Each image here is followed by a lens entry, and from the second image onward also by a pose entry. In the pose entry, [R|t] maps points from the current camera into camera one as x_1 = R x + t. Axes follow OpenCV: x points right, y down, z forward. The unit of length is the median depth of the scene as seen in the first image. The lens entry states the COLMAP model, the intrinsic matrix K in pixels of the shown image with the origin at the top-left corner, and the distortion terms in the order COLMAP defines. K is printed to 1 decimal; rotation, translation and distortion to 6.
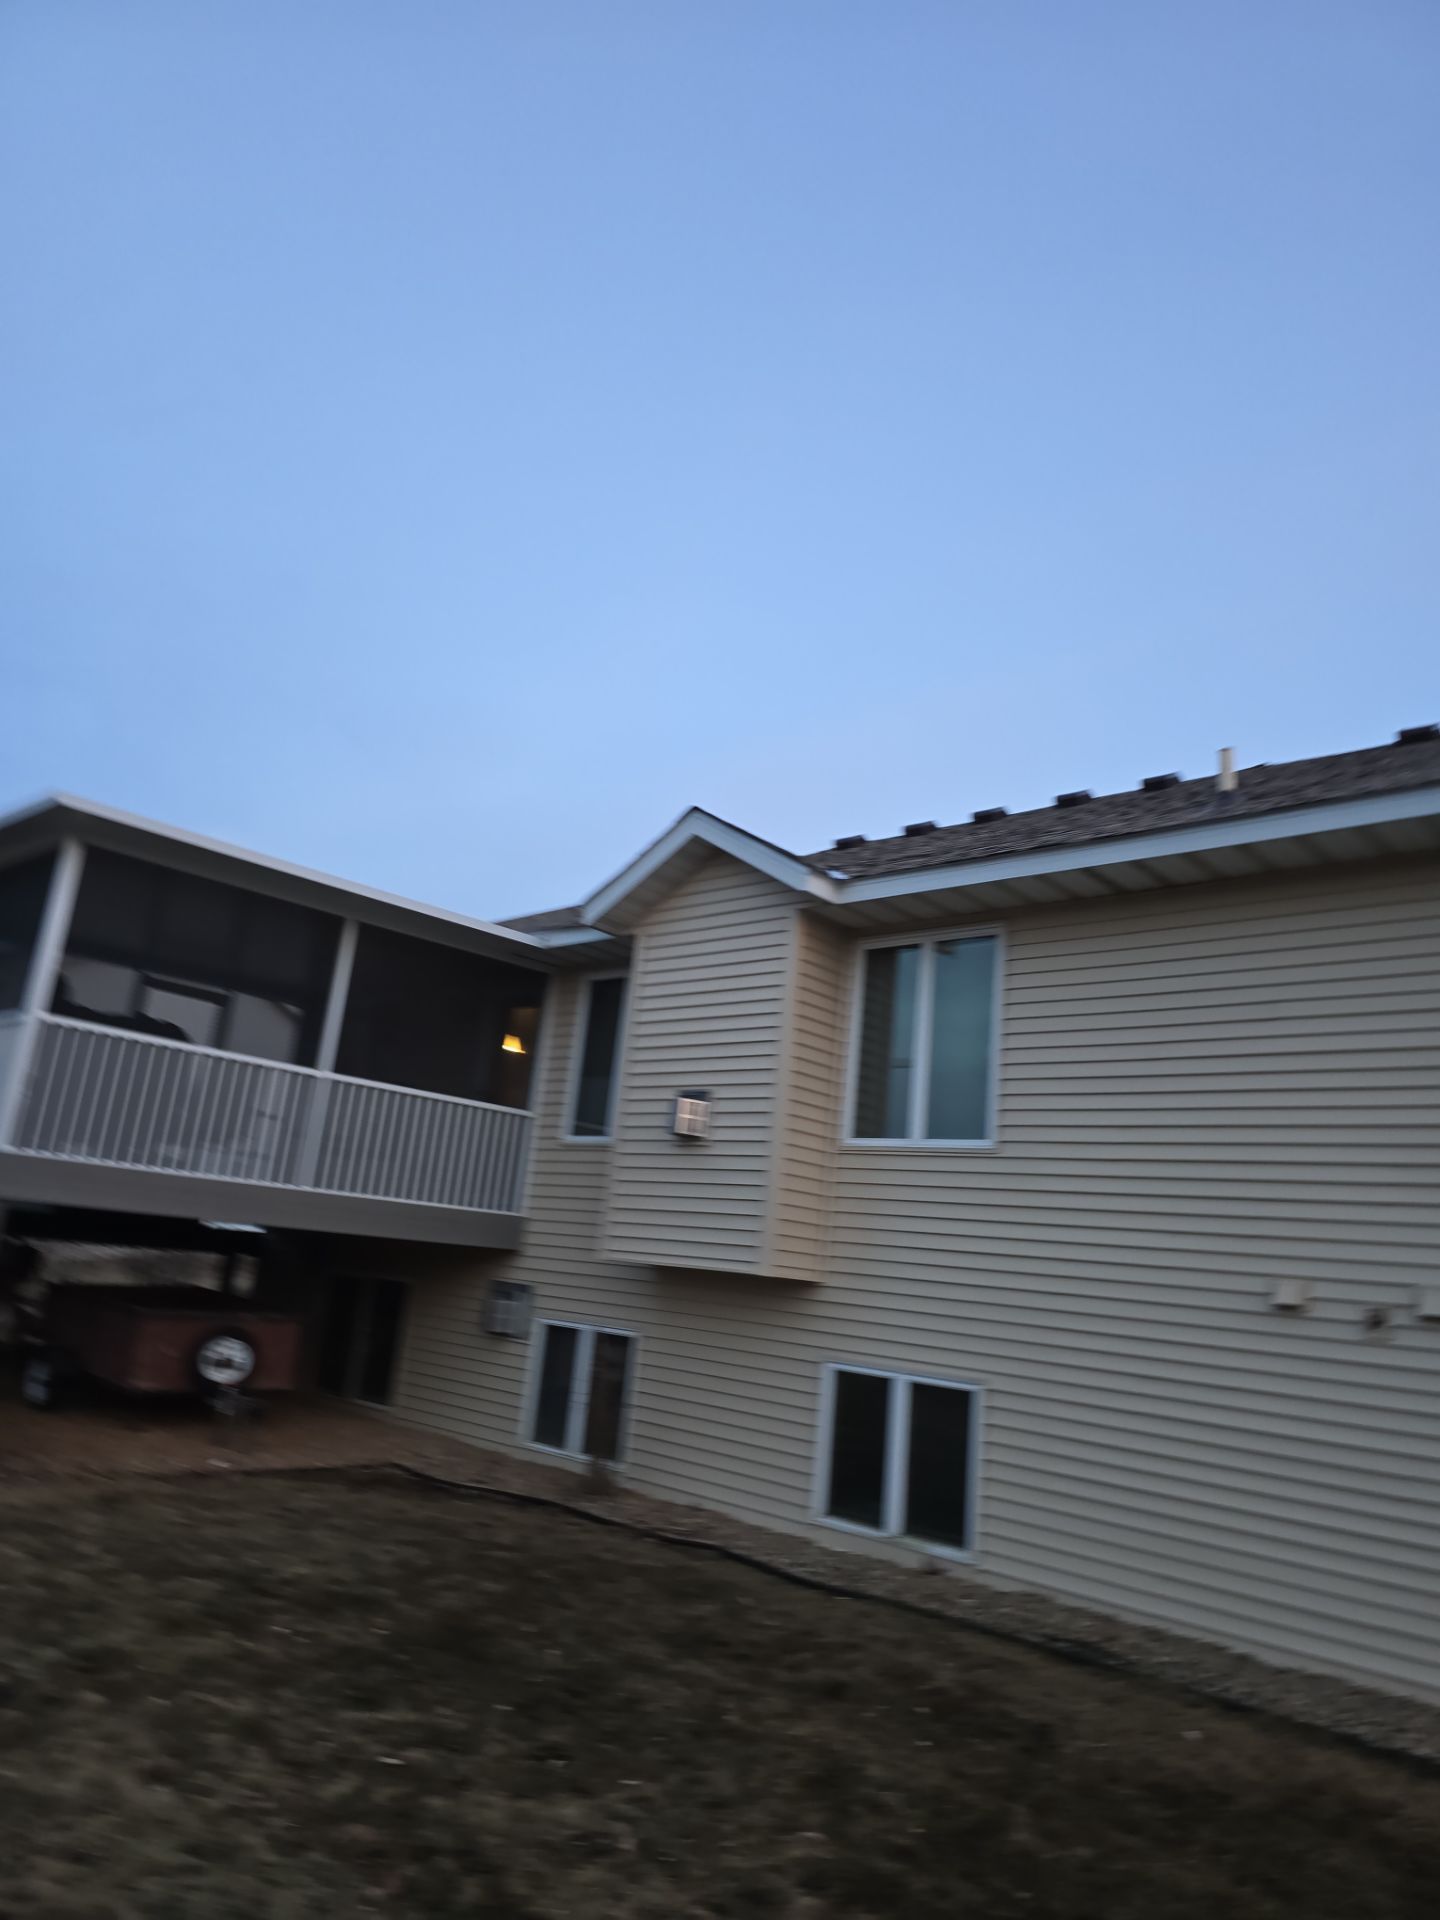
lens RADIAL K [[1288.5, 0, 725.0], [0, 1288.5, 932.9], [0, 0, 1]] dist [0.046294, -0.034763]
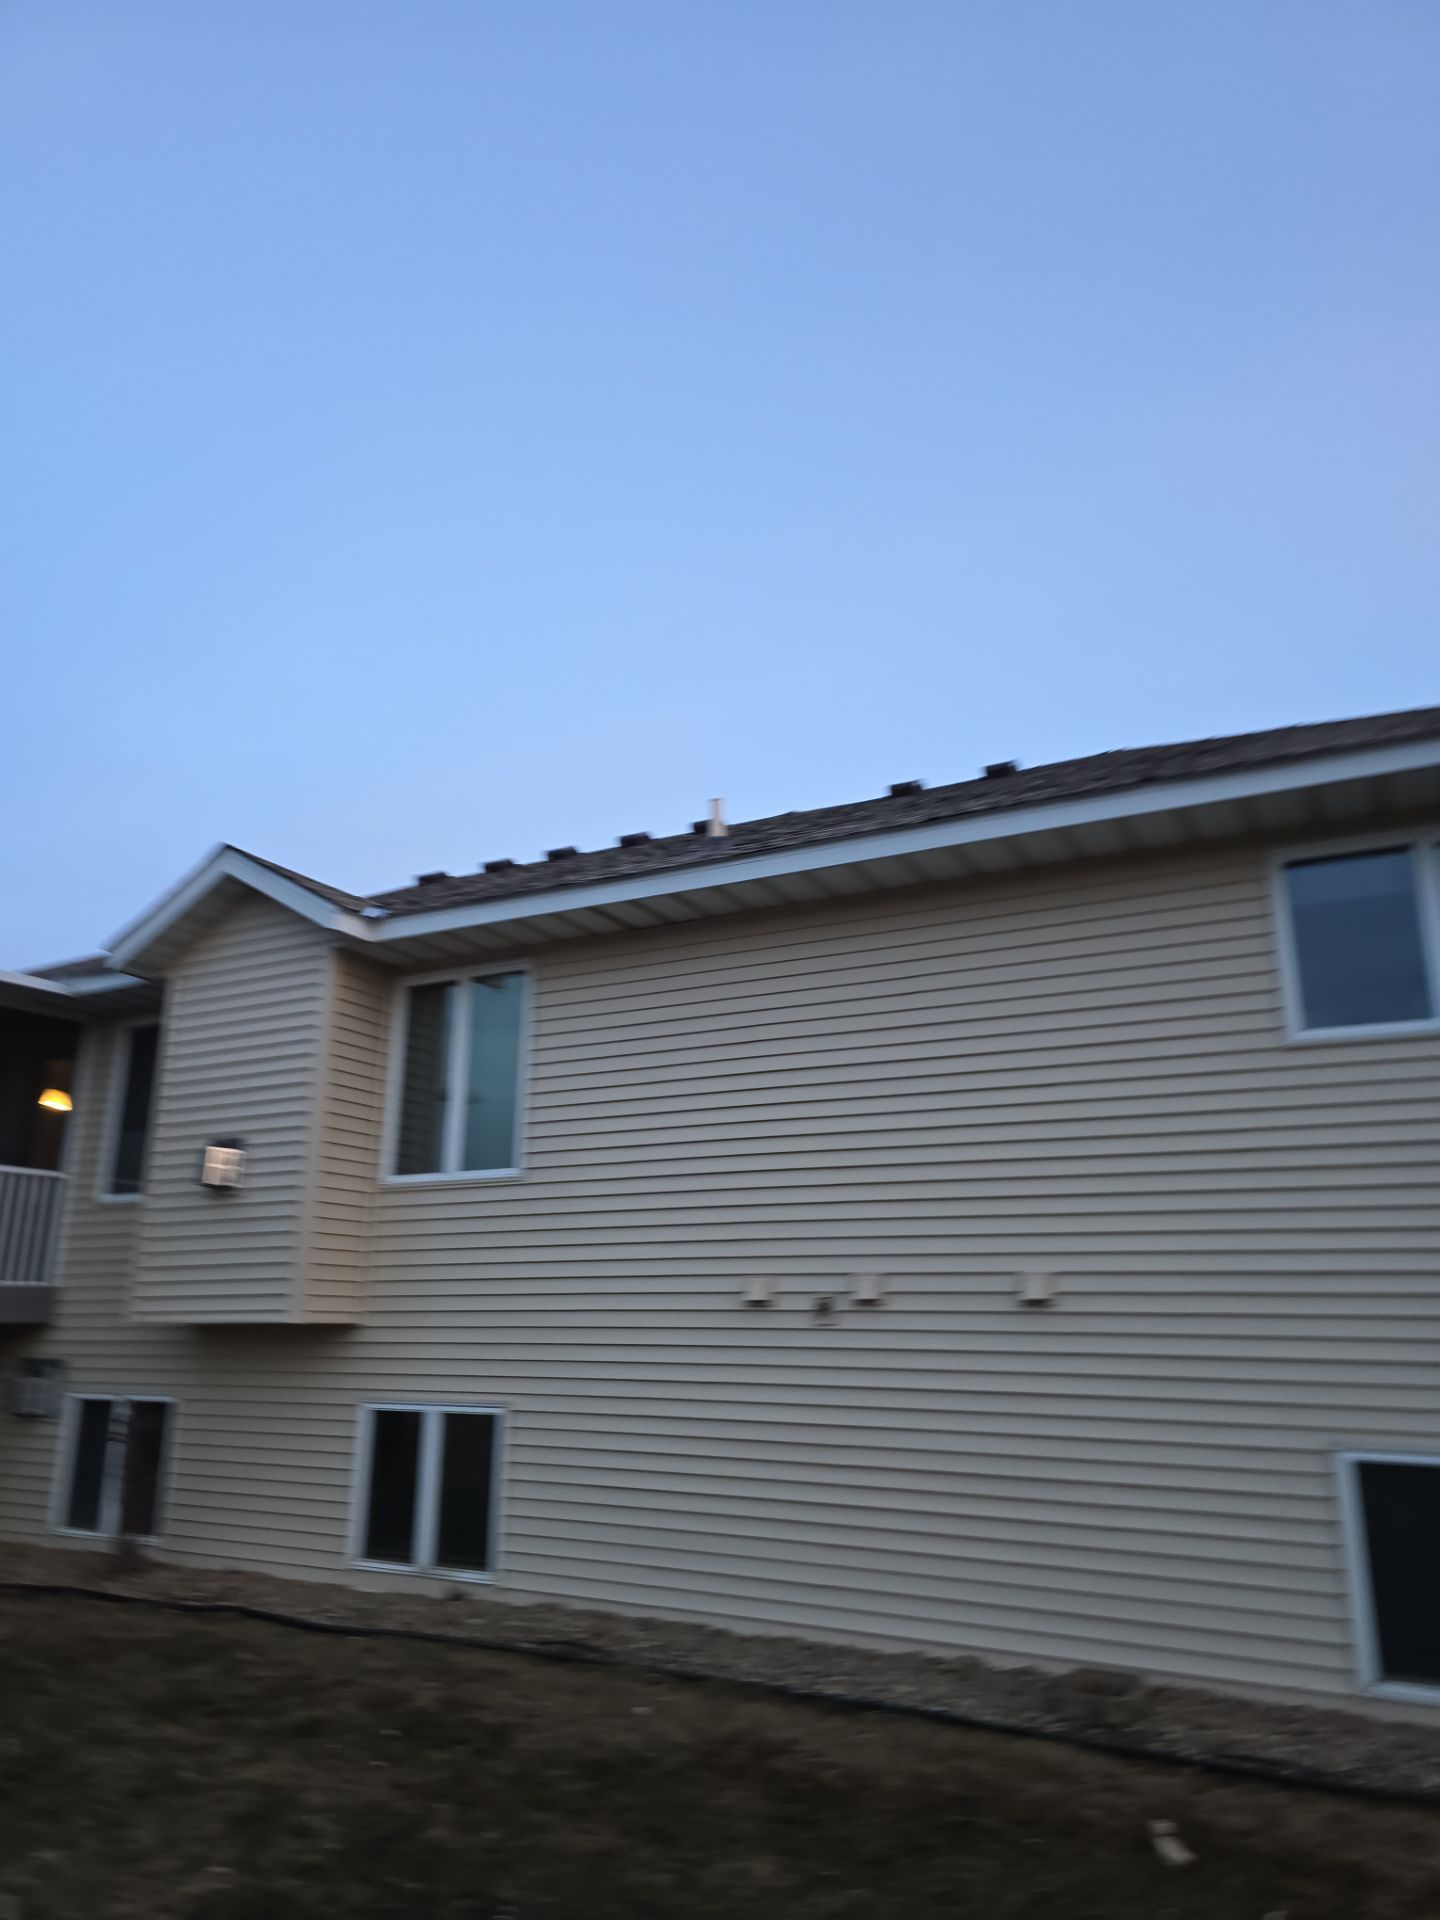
lens RADIAL K [[1315.4, 0, 719.9], [0, 1315.4, 966.3], [0, 0, 1]] dist [0.102607, -0.083673]
pose [[0.972115, -0.029547, 0.232637, 0.115929], [0.028252, 0.999561, 0.008900, -0.005666], [-0.232797, -0.002080, 0.972523, -0.061365]]
